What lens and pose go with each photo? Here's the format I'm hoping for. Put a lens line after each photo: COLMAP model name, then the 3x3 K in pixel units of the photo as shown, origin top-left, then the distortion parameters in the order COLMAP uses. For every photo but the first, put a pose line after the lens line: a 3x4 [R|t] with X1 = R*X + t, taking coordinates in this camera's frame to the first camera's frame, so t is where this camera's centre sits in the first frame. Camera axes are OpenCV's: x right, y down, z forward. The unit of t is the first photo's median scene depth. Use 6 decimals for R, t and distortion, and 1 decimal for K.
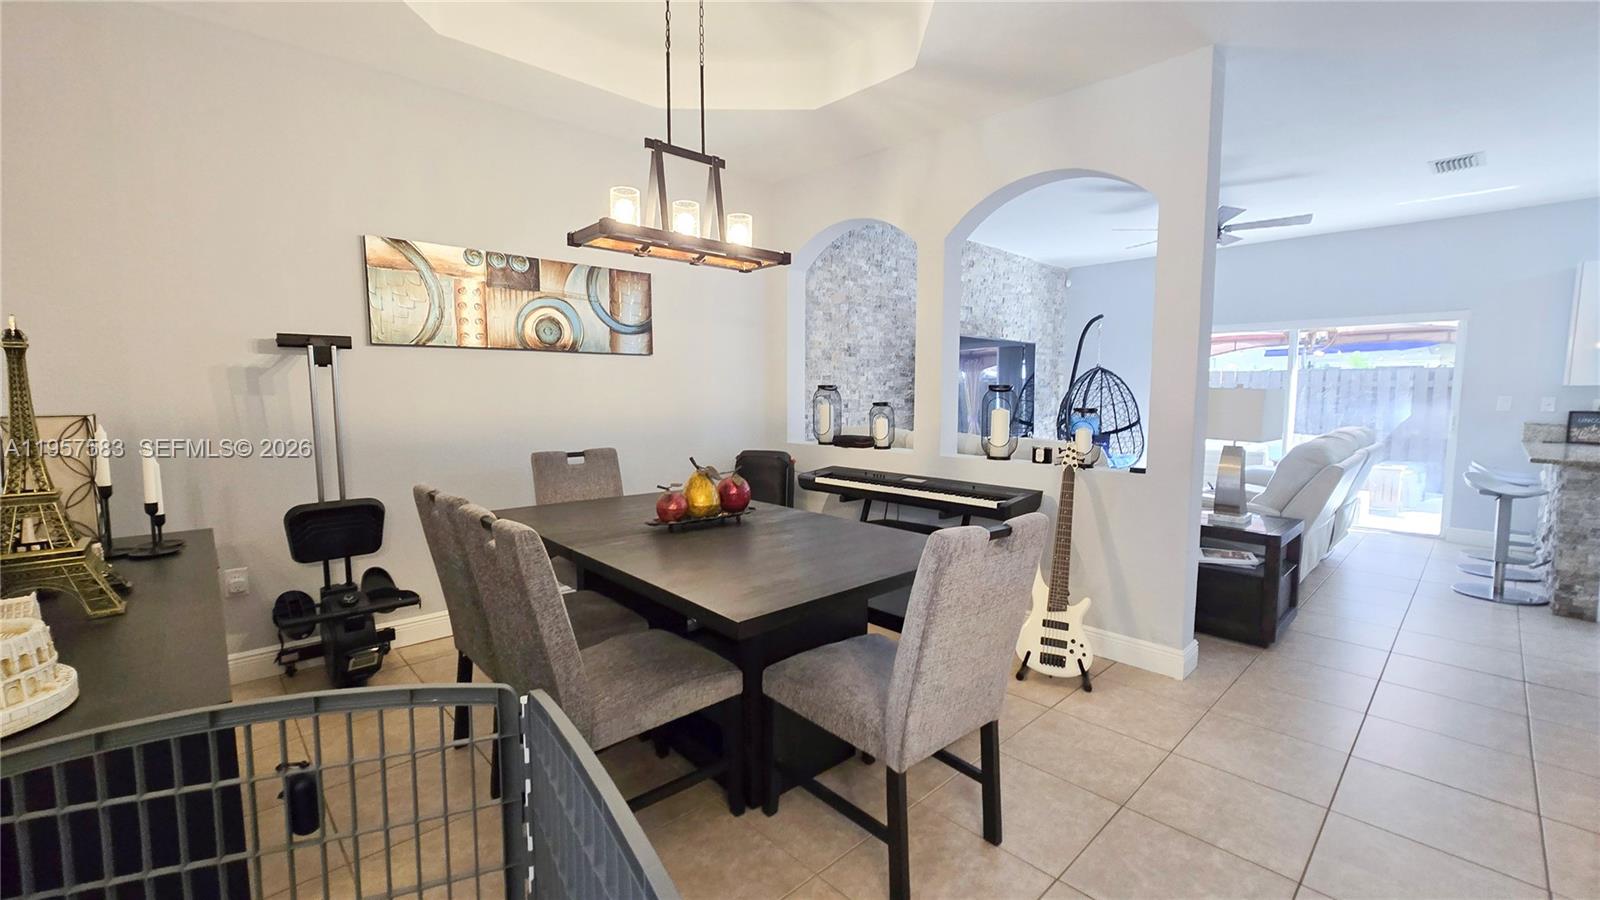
lens RADIAL K [[663.5, 0, 798.9], [0, 663.5, 442.7], [0, 0, 1]] dist [-0.017765, 0.008895]
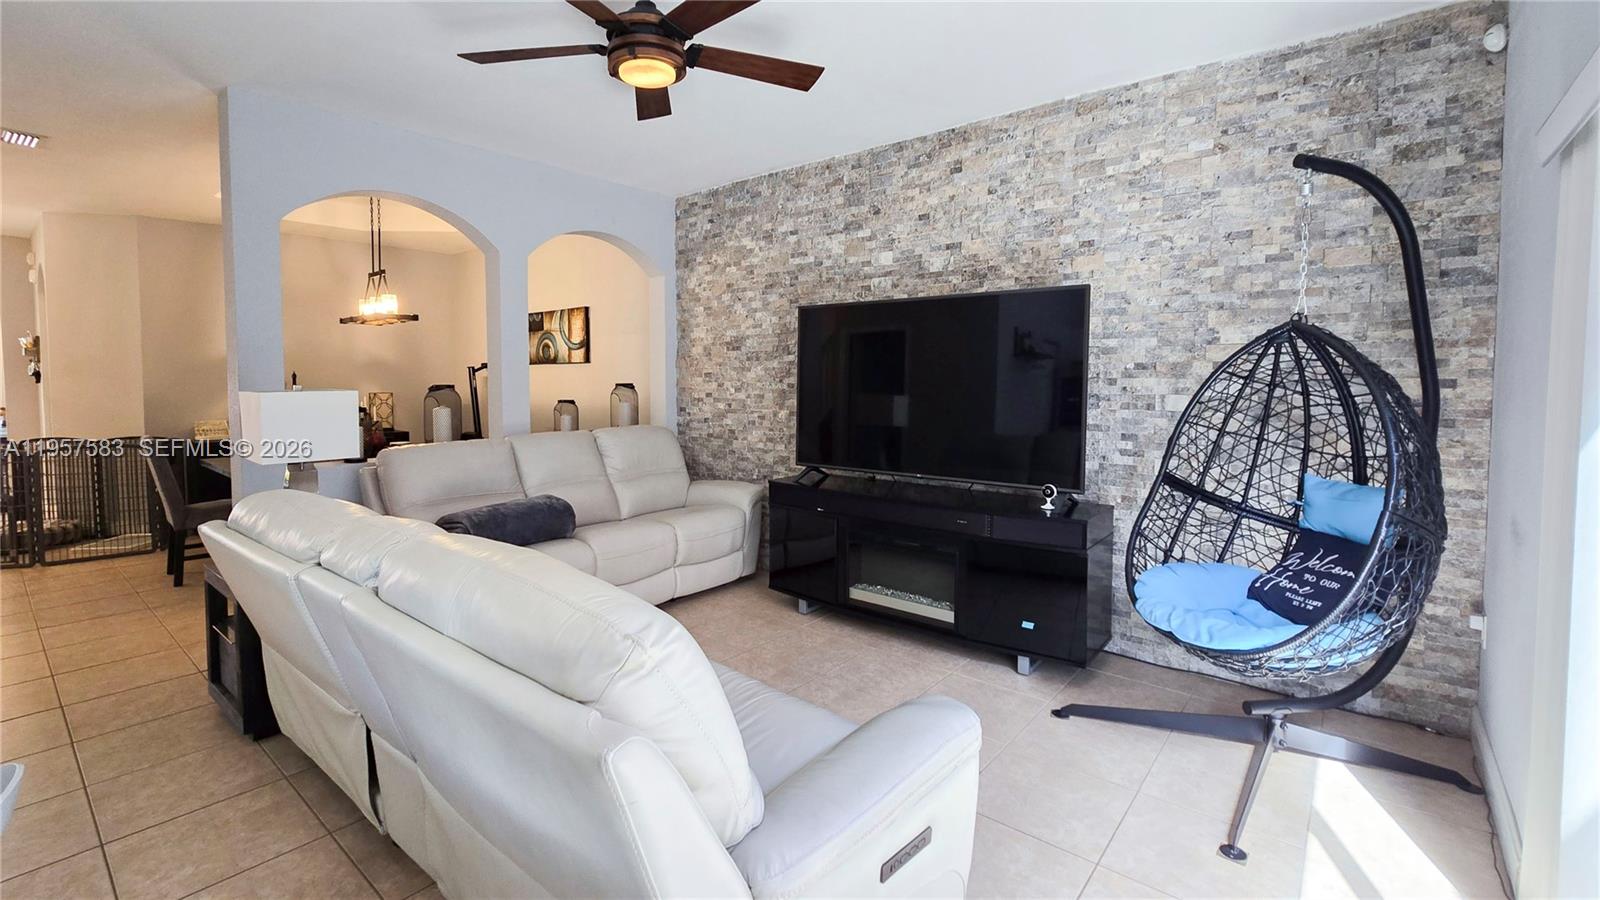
lens RADIAL K [[688.8, 0, 792.3], [0, 688.8, 410.1], [0, 0, 1]] dist [-0.004228, 0.000942]
pose [[0.119414, 0.043905, -0.991873, 1.038818], [-0.076247, 0.996477, 0.034930, -0.090939], [0.989912, 0.071456, 0.122341, 0.999241]]
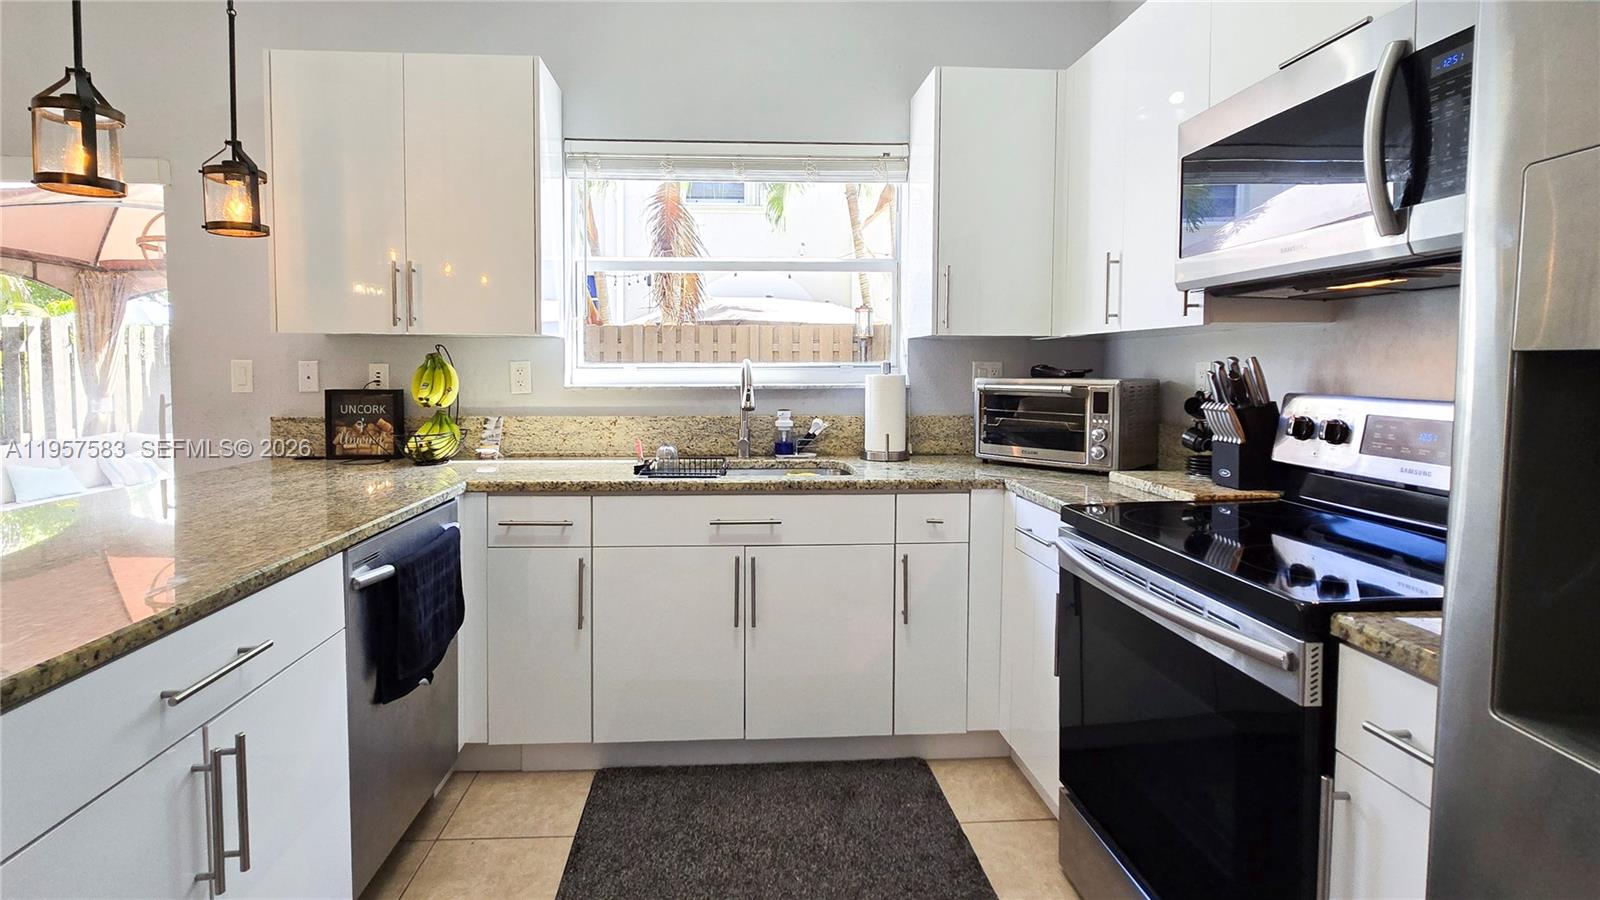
lens RADIAL K [[735.8, 0, 771.1], [0, 735.8, 395.4], [0, 0, 1]] dist [-0.007411, 0.000083]
pose [[0.640200, -0.035525, 0.767387, 0.949766], [0.063265, 0.997975, -0.006579, -0.020710], [-0.765599, 0.052761, 0.641151, 0.415652]]
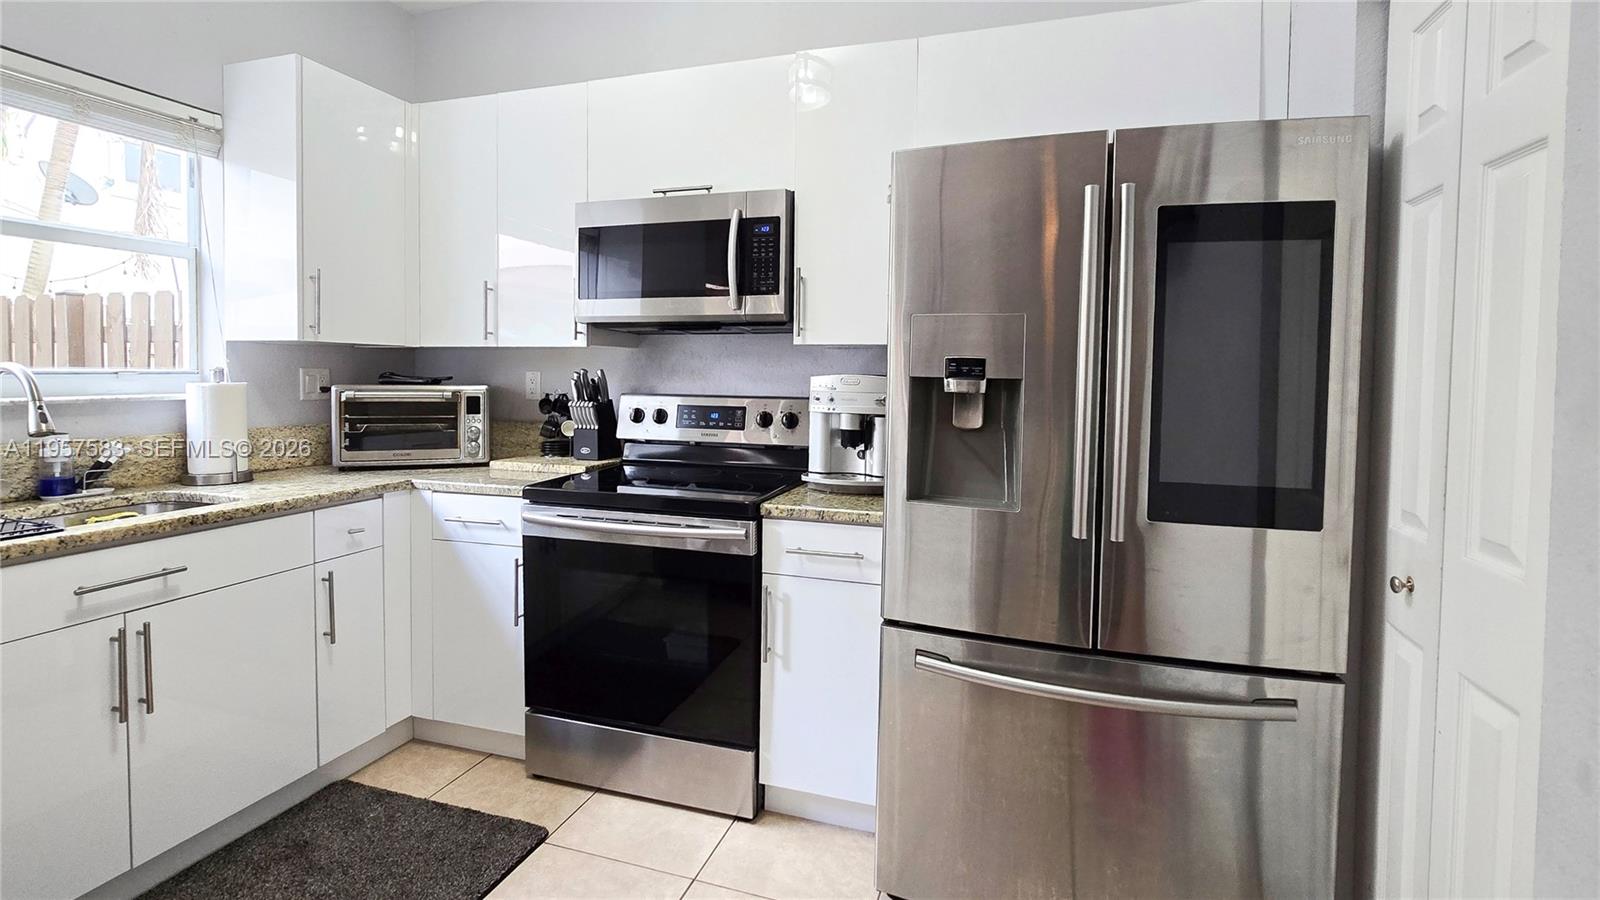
lens RADIAL K [[731.9, 0, 803.5], [0, 731.9, 395.5], [0, 0, 1]] dist [-0.003603, -0.000312]
pose [[-0.484399, -0.037147, 0.874058, 0.845882], [0.056390, 0.995695, 0.073568, -0.038631], [-0.873028, 0.084924, -0.480219, 0.590449]]
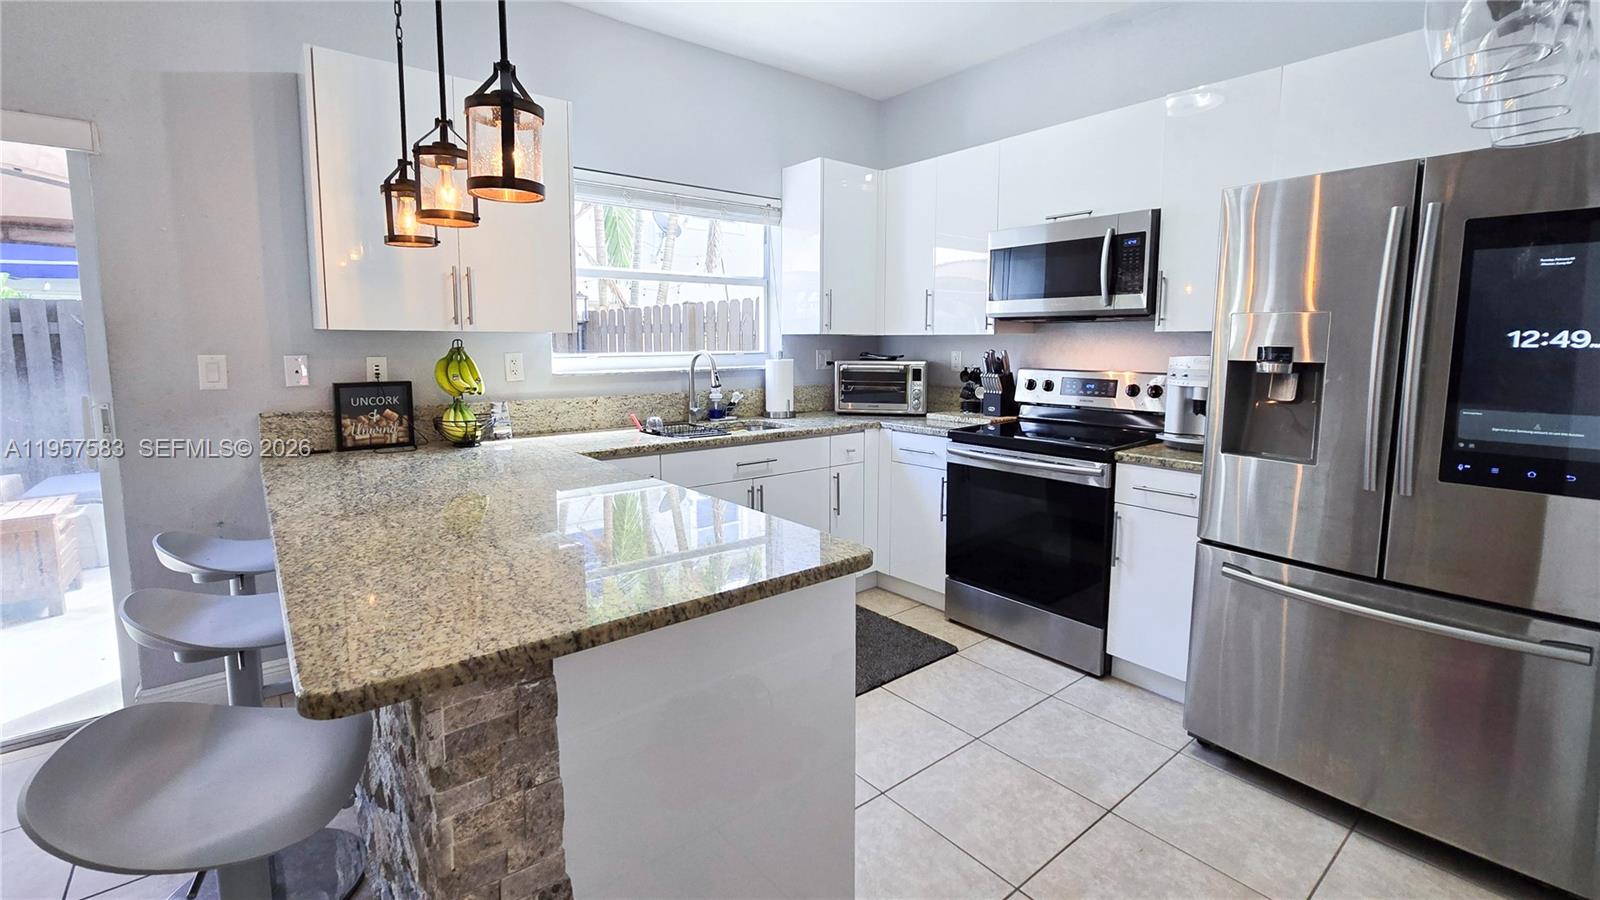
lens RADIAL K [[688.8, 0, 792.3], [0, 688.8, 410.1], [0, 0, 1]] dist [-0.004228, 0.000942]
pose [[0.081244, -0.104783, 0.991171, 0.686857], [0.078820, 0.992019, 0.098412, -0.051080], [-0.993573, 0.070128, 0.088855, 0.614078]]
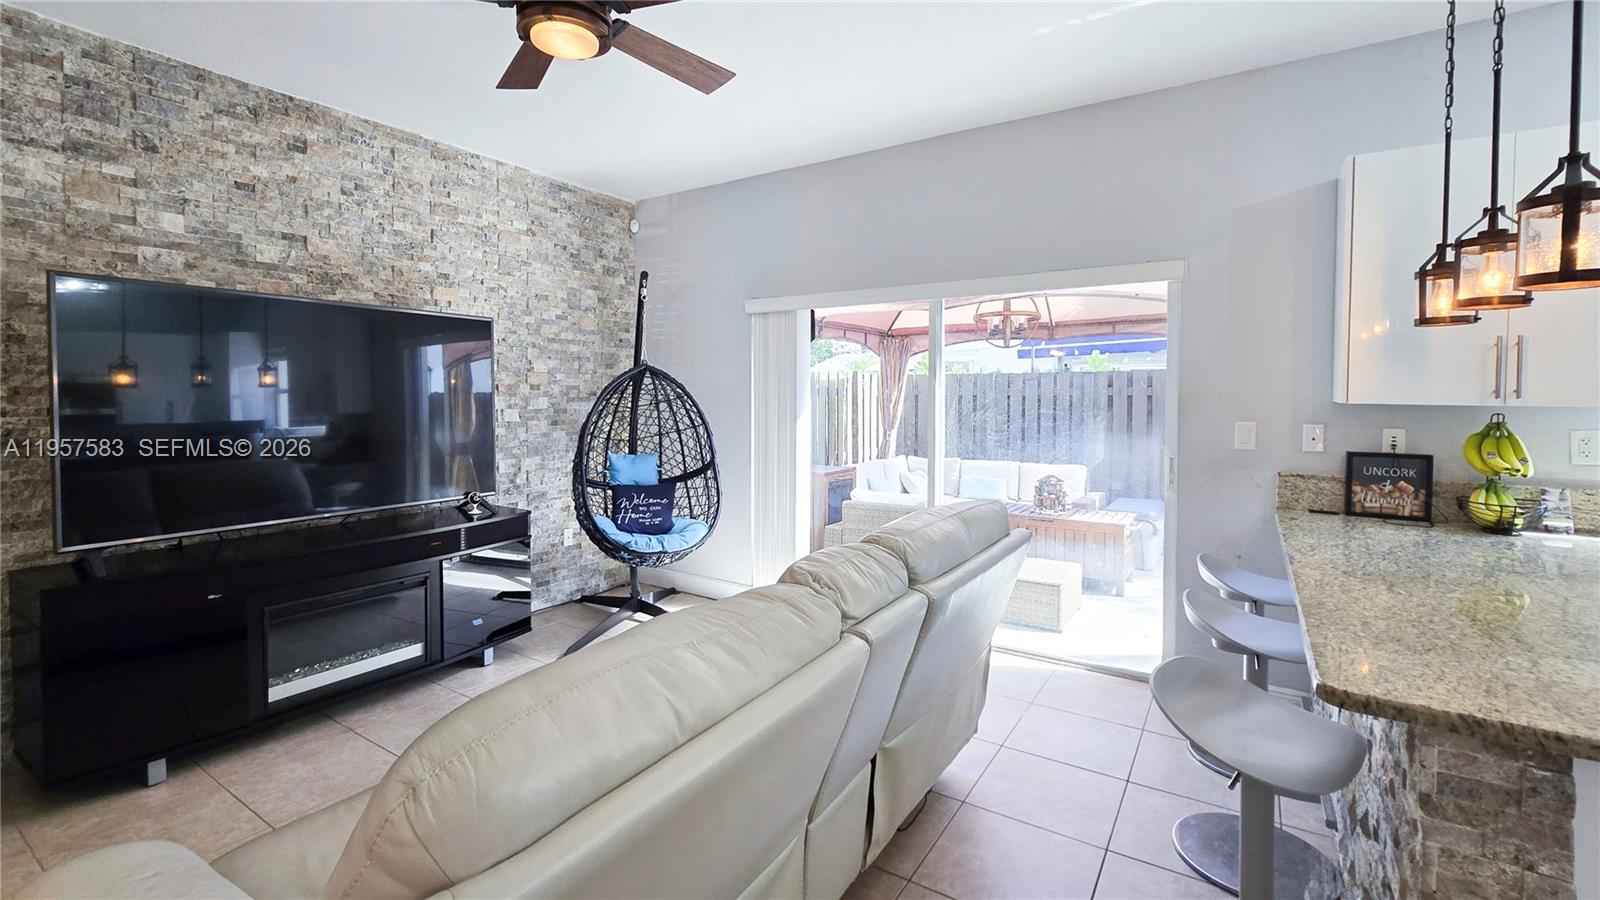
lens RADIAL K [[688.8, 0, 792.3], [0, 688.8, 410.1], [0, 0, 1]] dist [-0.004228, 0.000942]
pose [[0.973444, -0.007309, 0.228809, 0.610392], [0.019601, 0.998481, -0.051498, -0.060548], [-0.228085, 0.054615, 0.972108, 0.561675]]
